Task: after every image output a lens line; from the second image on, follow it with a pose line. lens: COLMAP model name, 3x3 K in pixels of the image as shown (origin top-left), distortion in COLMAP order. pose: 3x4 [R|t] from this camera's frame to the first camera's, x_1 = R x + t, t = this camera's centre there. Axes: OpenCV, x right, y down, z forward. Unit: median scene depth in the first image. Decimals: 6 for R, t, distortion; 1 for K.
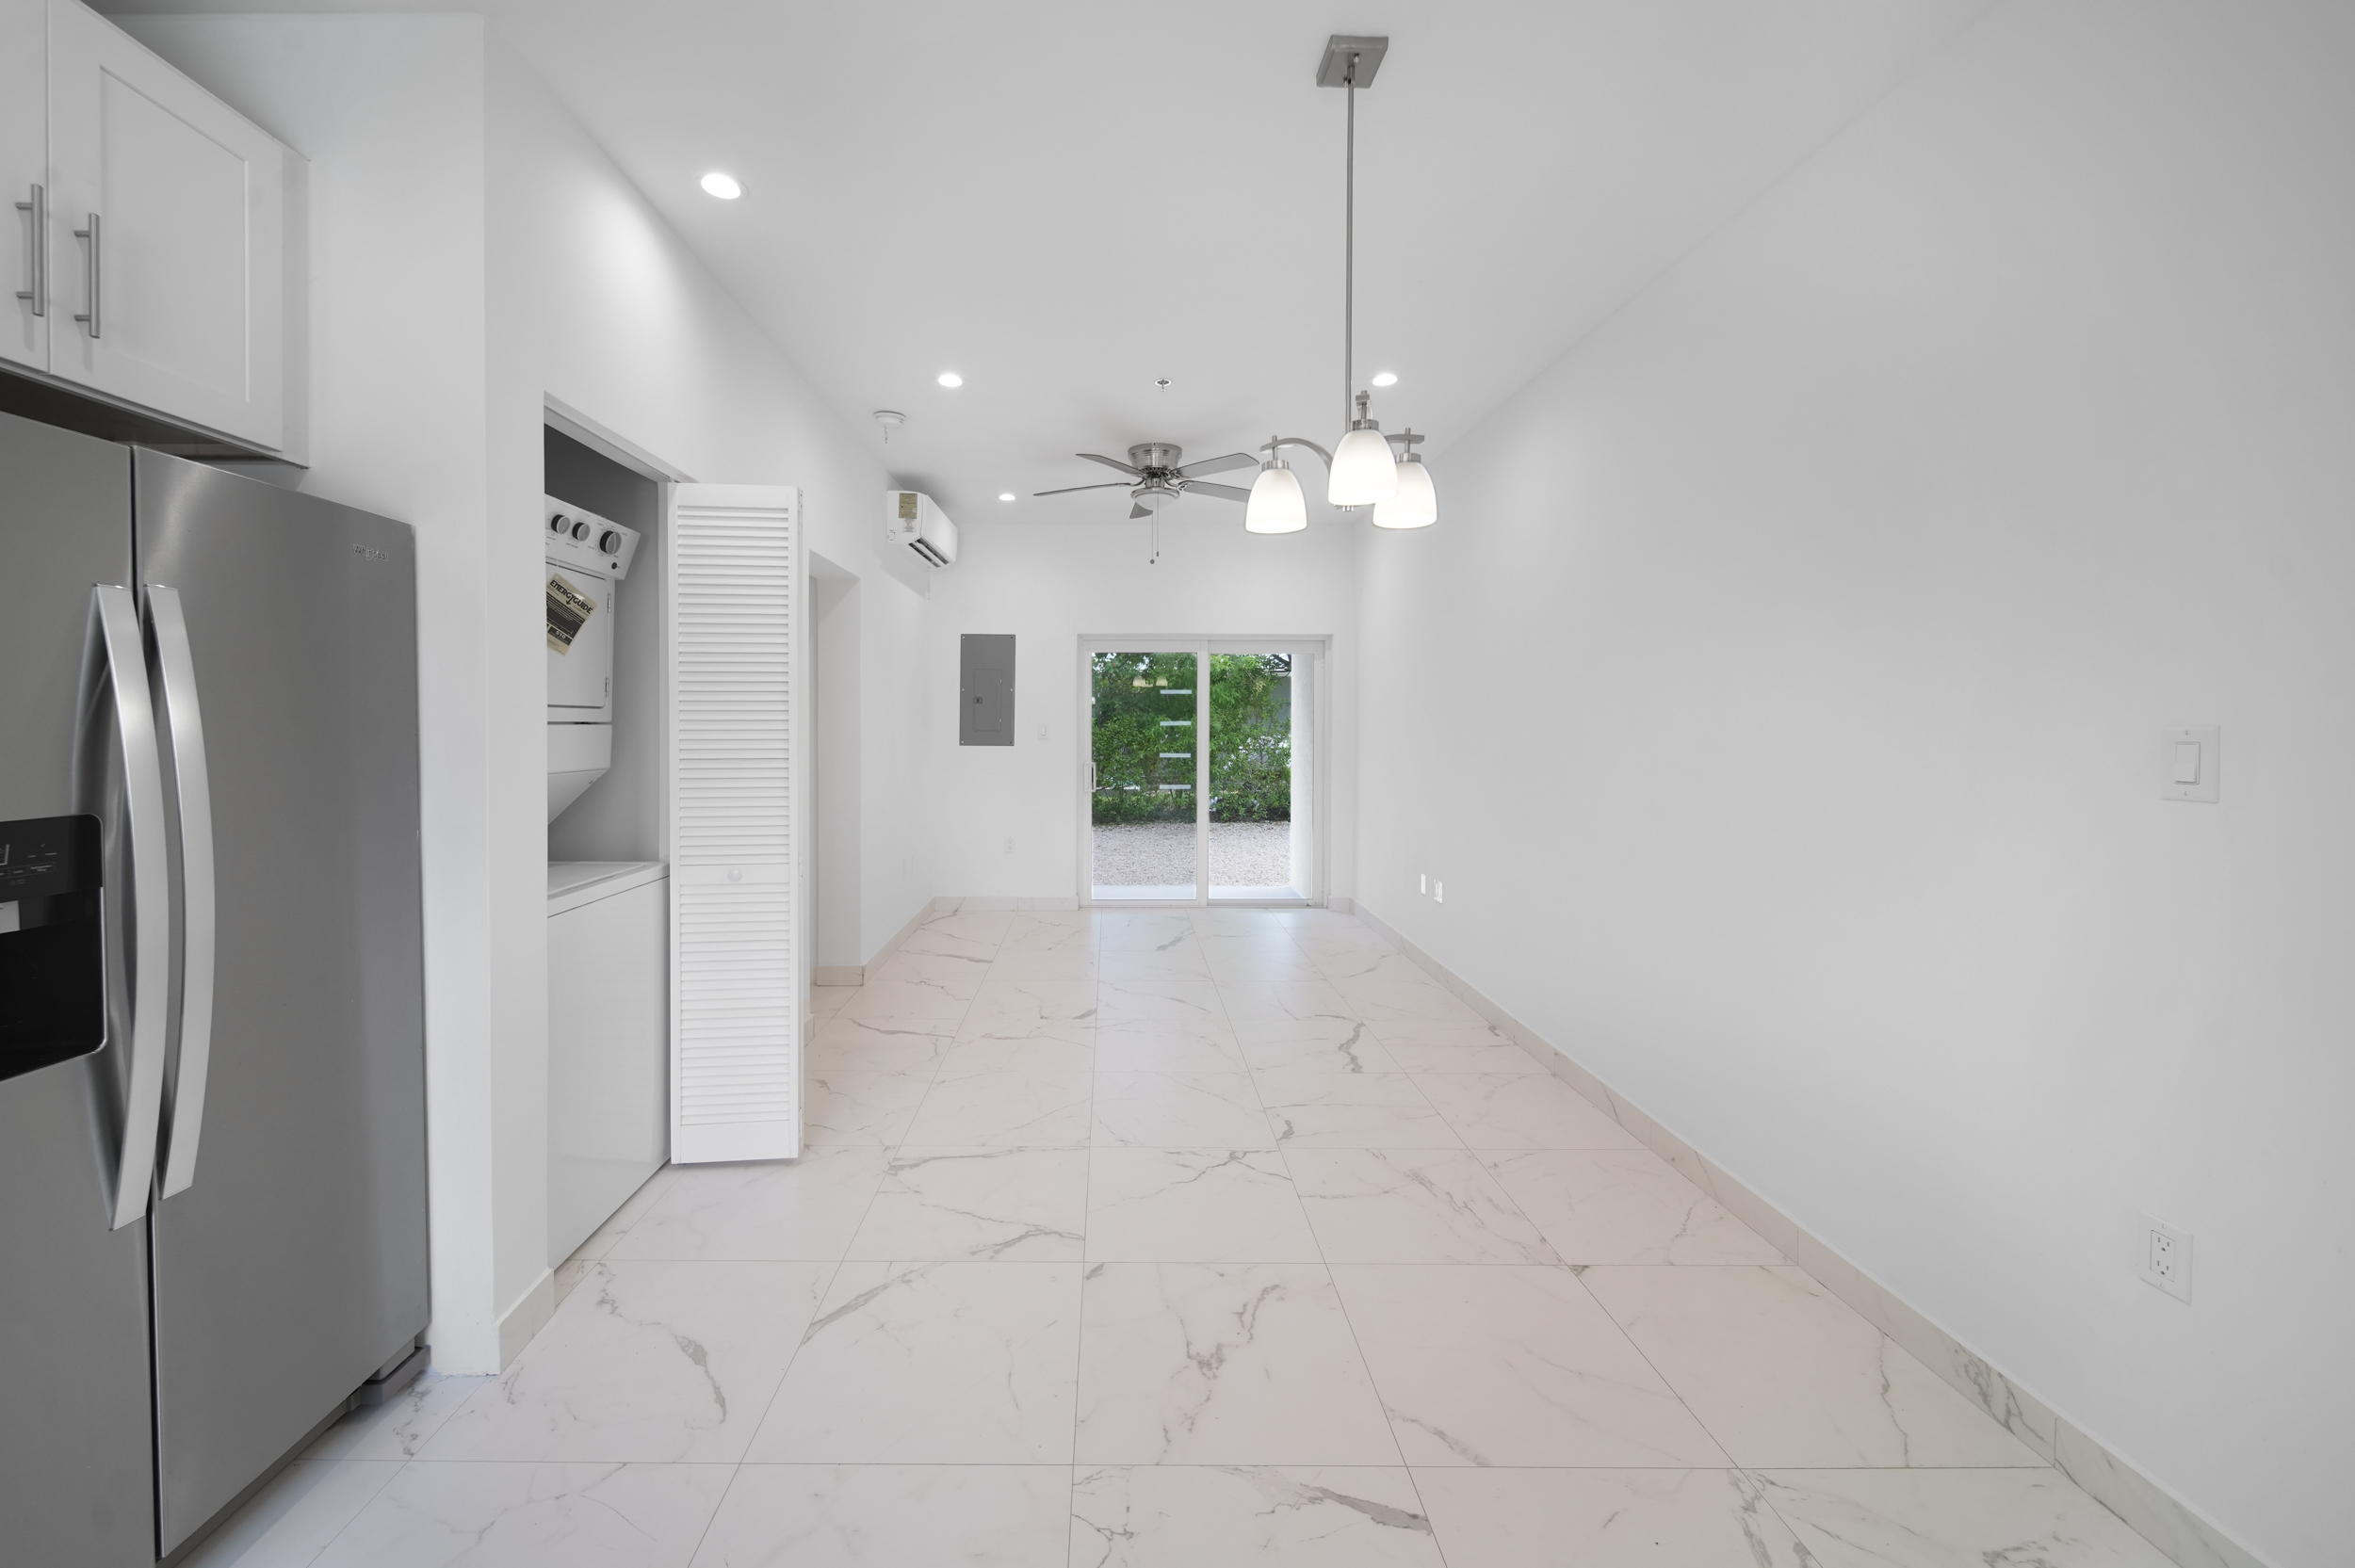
lens RADIAL K [[889.4, 0, 1075.0], [0, 889.4, 735.9], [0, 0, 1]] dist [-0.000198, -0.000046]
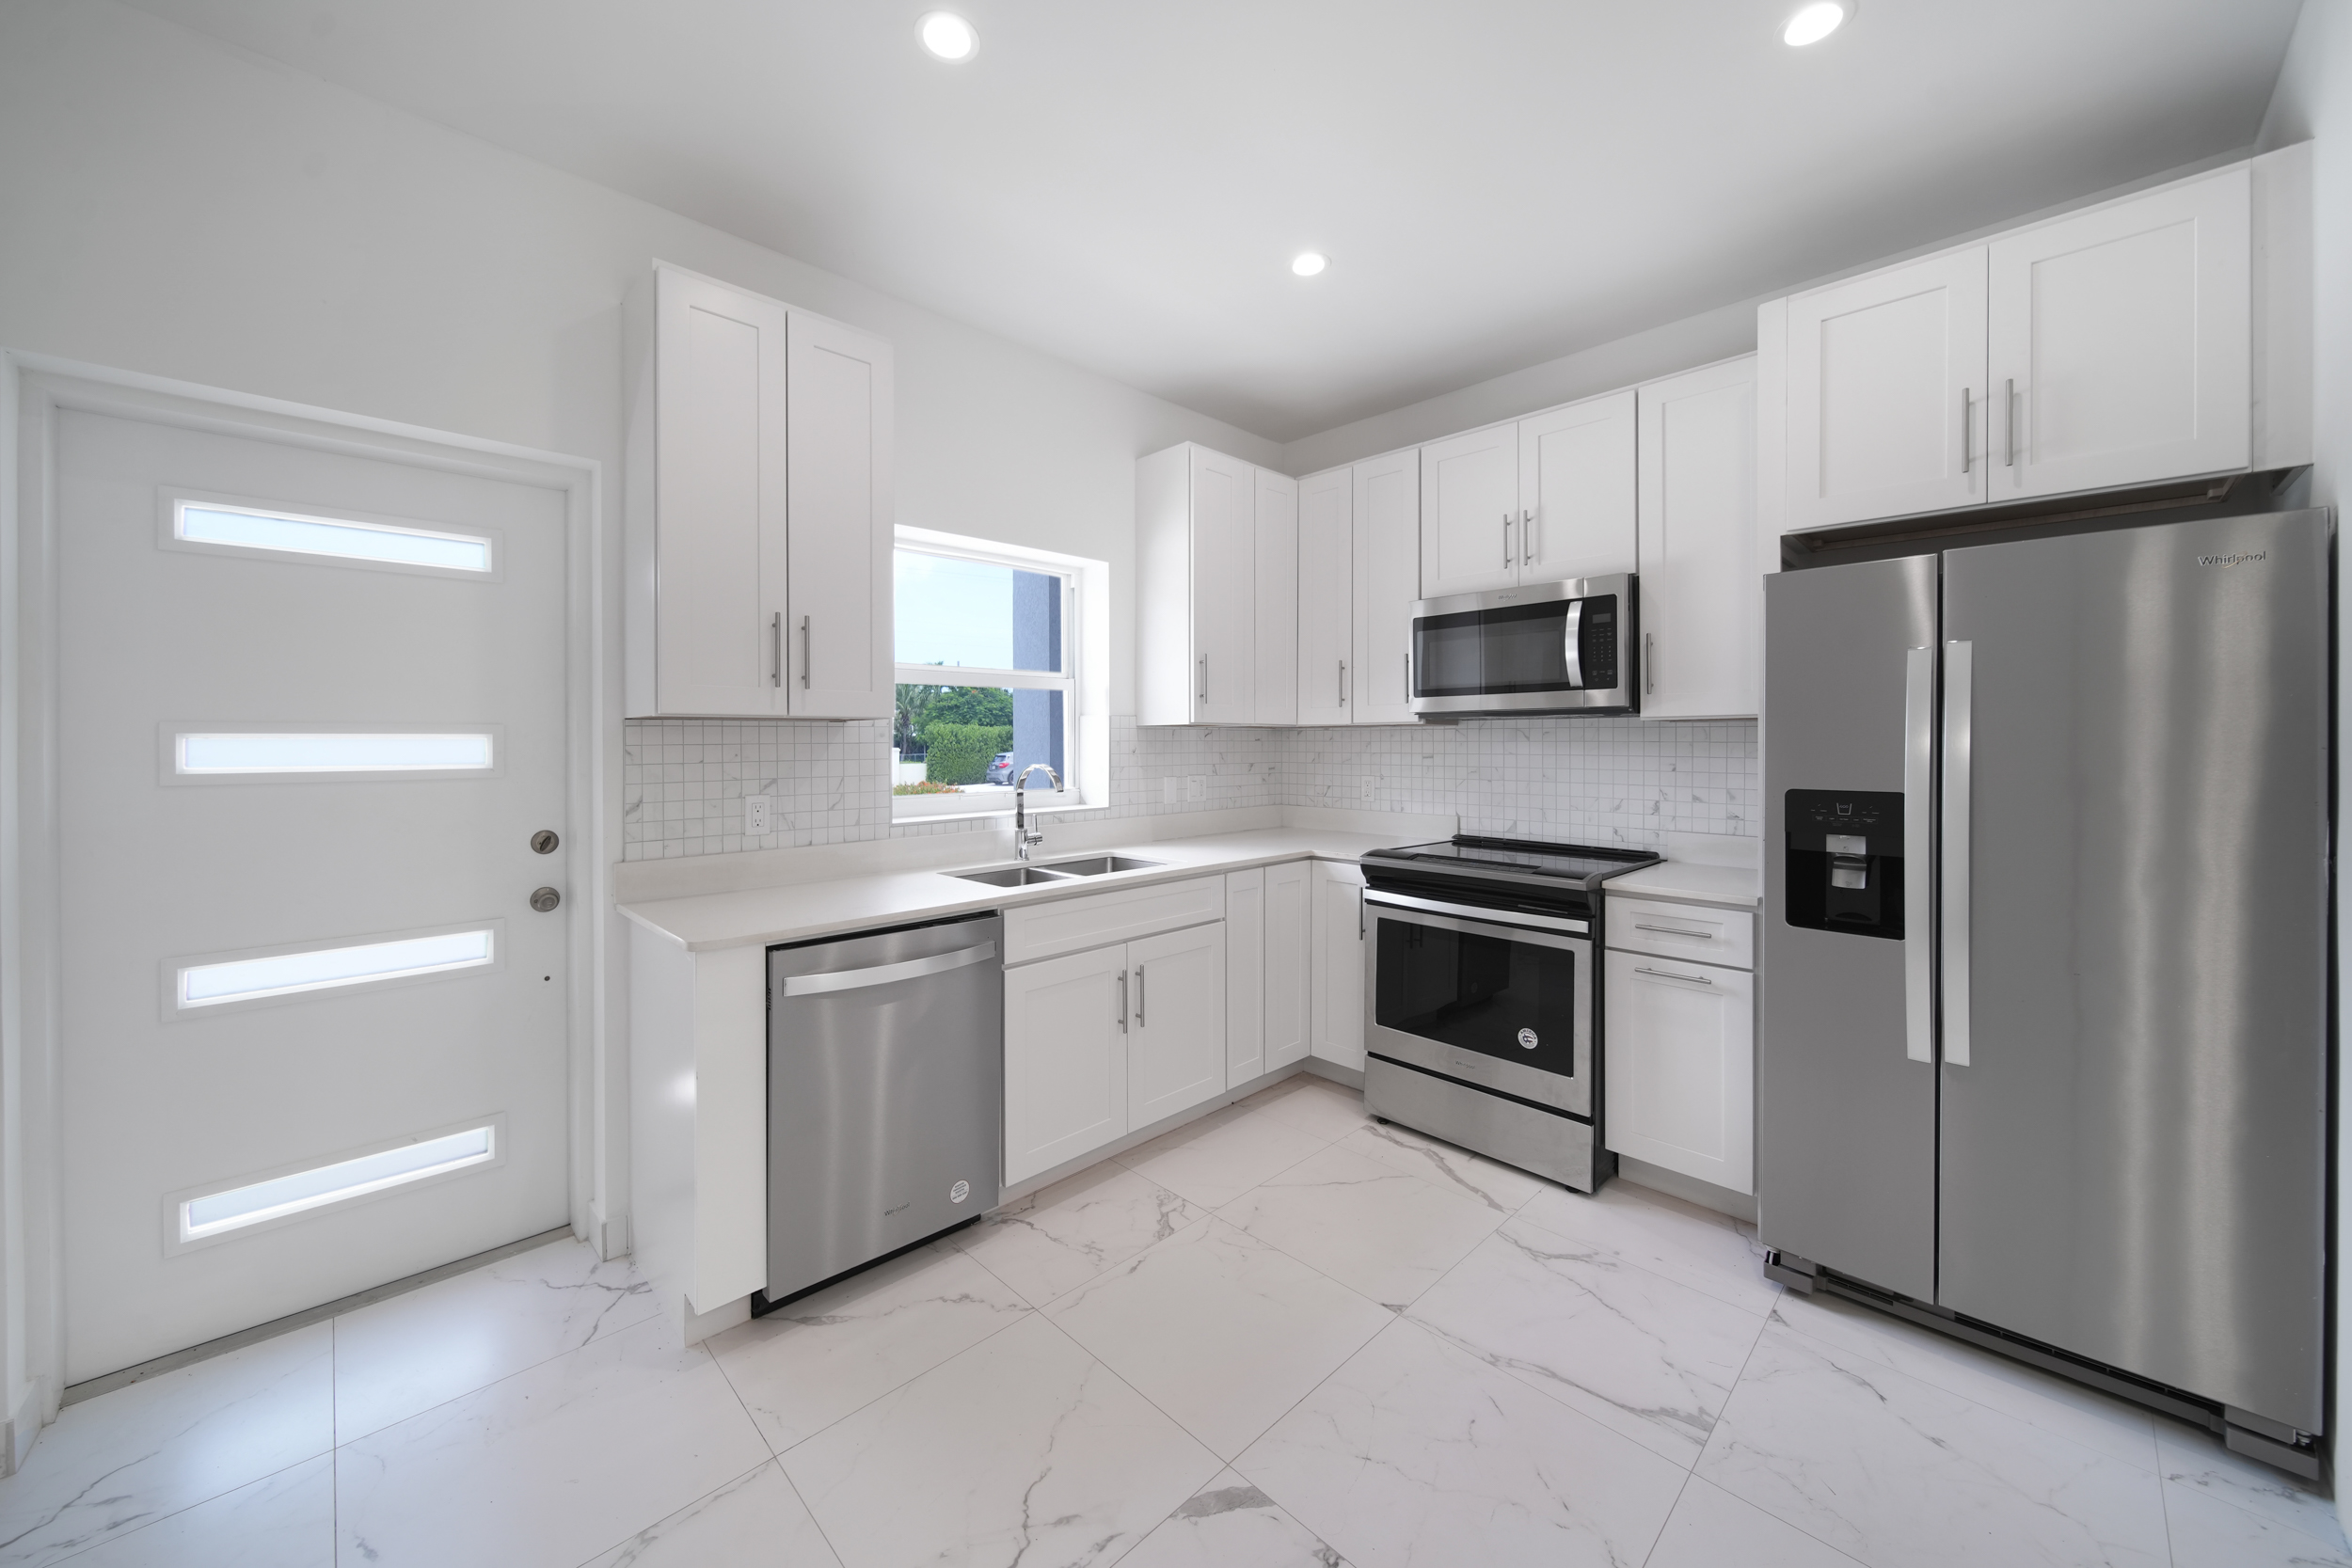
lens RADIAL K [[881.5, 0, 1181.5], [0, 881.5, 741.4], [0, 0, 1]] dist [-0.001002, -0.000398]
pose [[-0.688044, 0.002728, -0.725664, 0.474911], [-0.008031, 0.999903, 0.011374, -0.006477], [0.725624, 0.013654, -0.687956, 0.574525]]
